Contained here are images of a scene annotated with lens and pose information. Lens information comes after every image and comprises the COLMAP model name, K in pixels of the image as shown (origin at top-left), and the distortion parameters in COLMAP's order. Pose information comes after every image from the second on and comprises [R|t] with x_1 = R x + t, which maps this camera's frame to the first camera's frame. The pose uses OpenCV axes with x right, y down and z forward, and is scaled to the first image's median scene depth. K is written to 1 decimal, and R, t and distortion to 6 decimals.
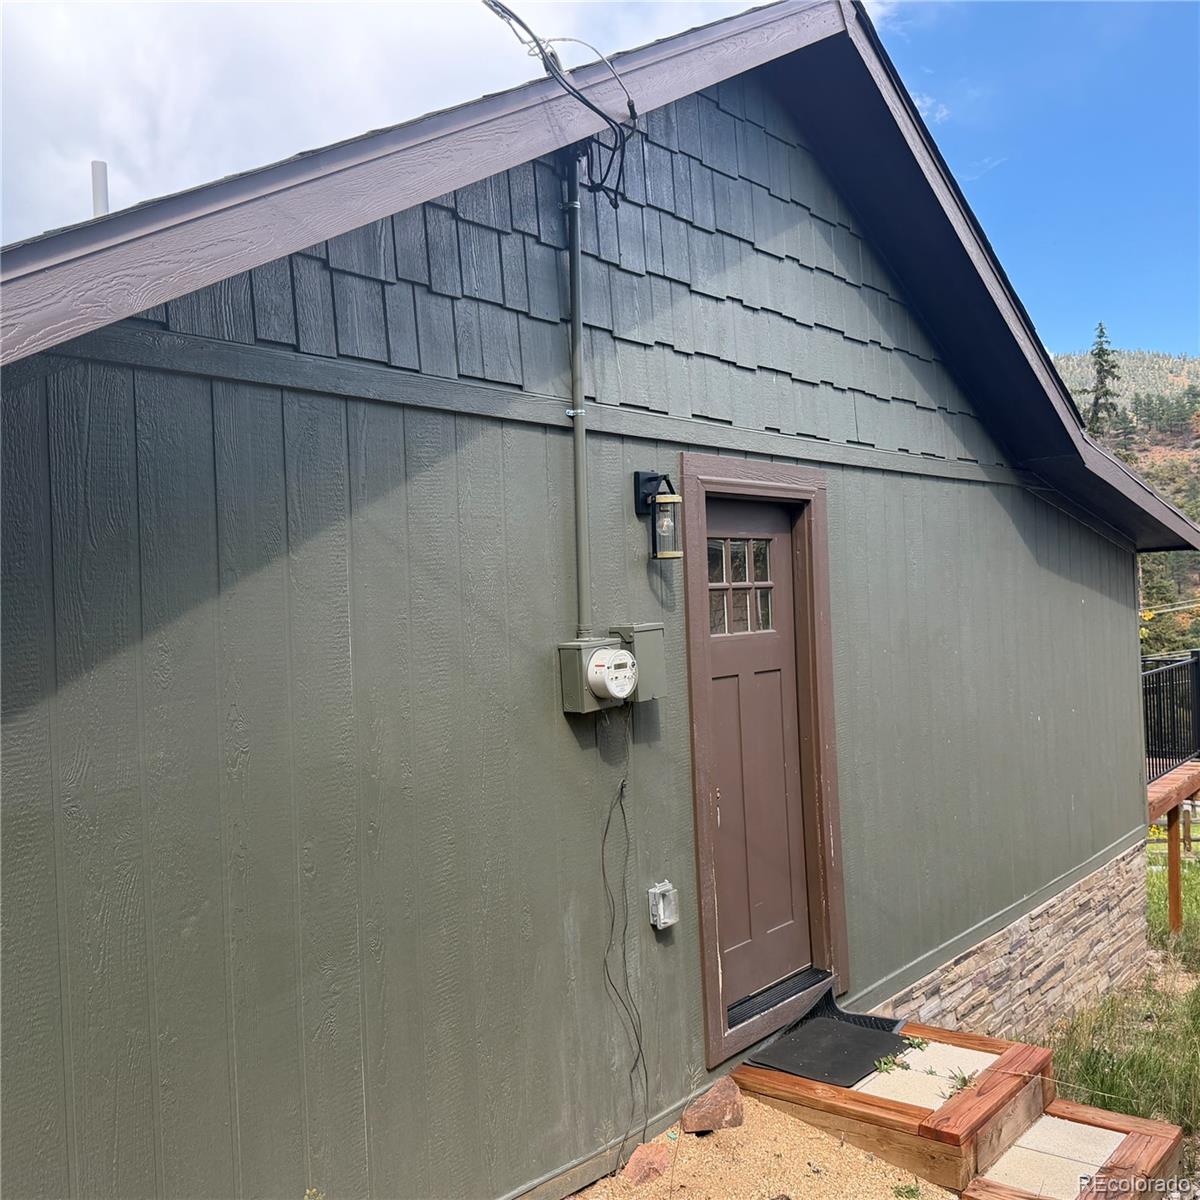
lens RADIAL K [[1184.0, 0, 596.0], [0, 1184.0, 598.6], [0, 0, 1]] dist [0.041490, 0.000000]
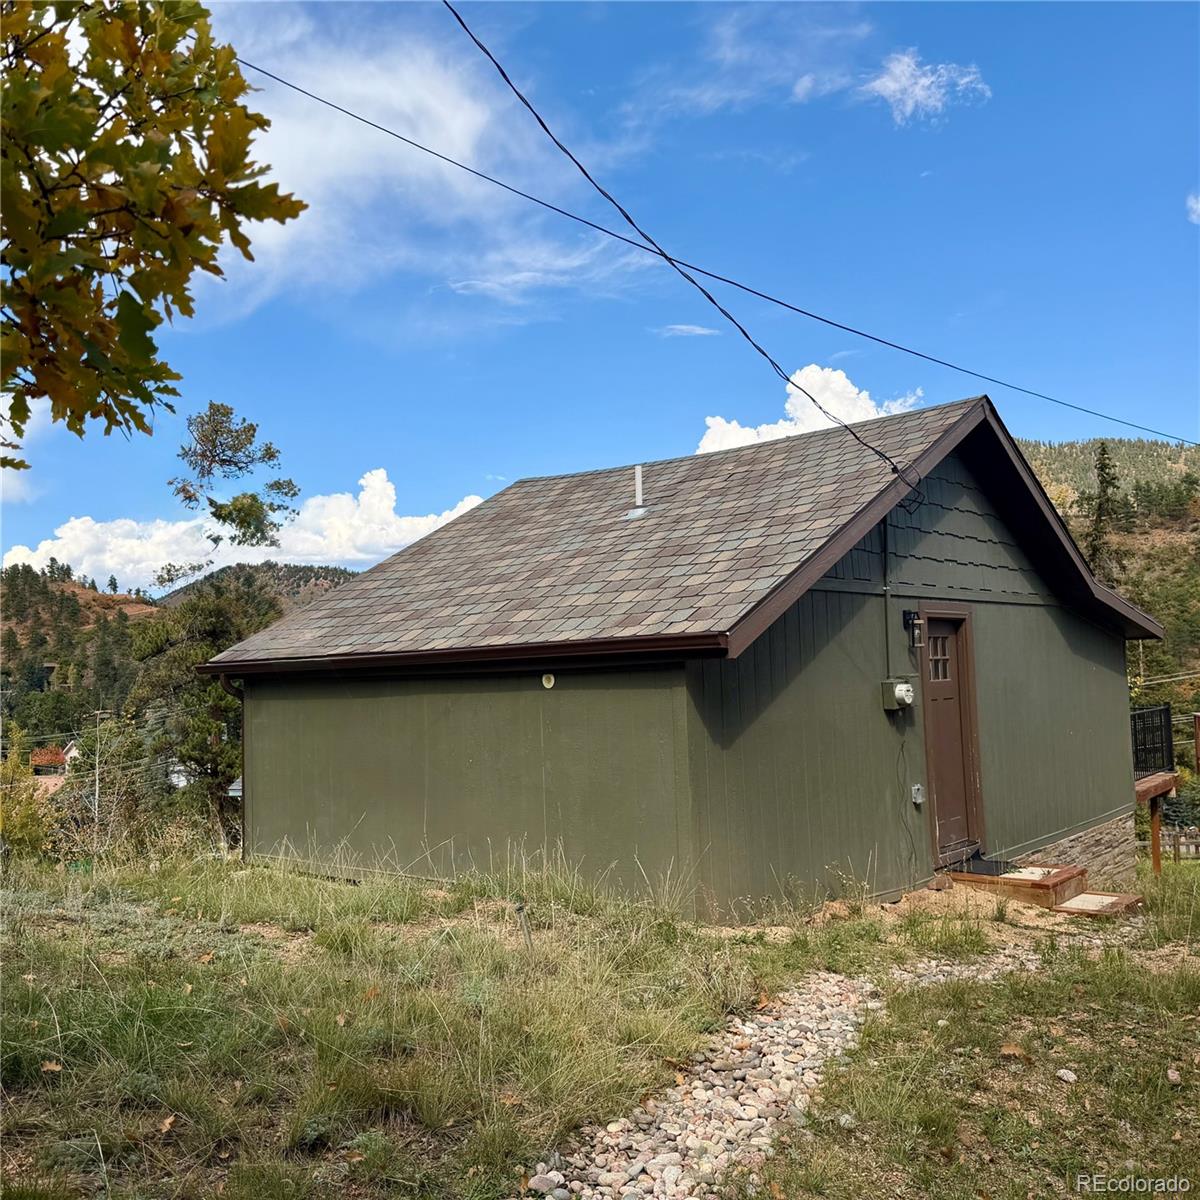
lens RADIAL K [[1108.5, 0, 605.2], [0, 1108.5, 601.7], [0, 0, 1]] dist [0.034976, 0.000000]
pose [[0.999730, 0.007907, -0.021860, -0.346892], [-0.009152, 0.998307, -0.057435, 0.005933], [0.021369, 0.057619, 0.998110, -0.828711]]
